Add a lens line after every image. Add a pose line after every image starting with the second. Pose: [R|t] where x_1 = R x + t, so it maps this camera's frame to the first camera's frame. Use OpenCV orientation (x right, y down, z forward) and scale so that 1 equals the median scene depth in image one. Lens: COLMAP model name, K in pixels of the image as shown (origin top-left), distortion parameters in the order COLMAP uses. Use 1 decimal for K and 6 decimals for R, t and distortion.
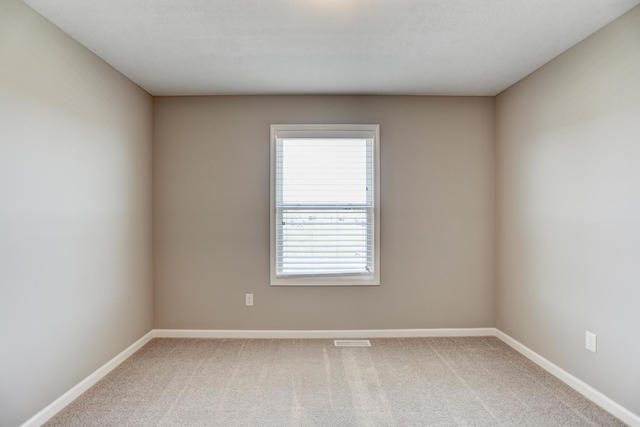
lens RADIAL K [[331.4, 0, 317.2], [0, 331.4, 213.7], [0, 0, 1]] dist [-0.054598, 0.036447]
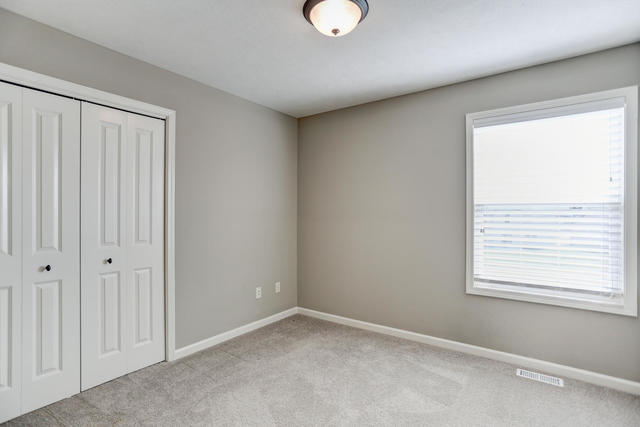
lens RADIAL K [[340.2, 0, 301.2], [0, 340.2, 210.9], [0, 0, 1]] dist [0.001792, 0.000435]
pose [[0.780830, -0.004163, -0.624730, 0.086457], [-0.000110, 0.999977, -0.006800, -0.000366], [0.624744, 0.005379, 0.780811, -0.000054]]
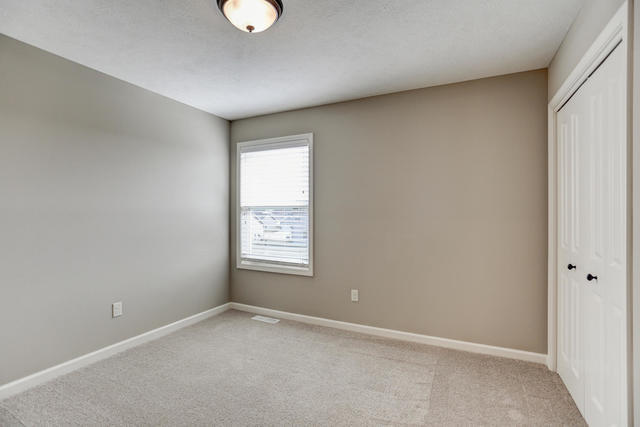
lens RADIAL K [[324.3, 0, 290.1], [0, 324.3, 214.7], [0, 0, 1]] dist [-0.027377, 0.000008]
pose [[0.872480, 0.006396, -0.488608, 0.661057], [-0.004445, 0.999977, 0.005153, 0.001318], [0.488630, -0.002324, 0.872488, 0.005800]]
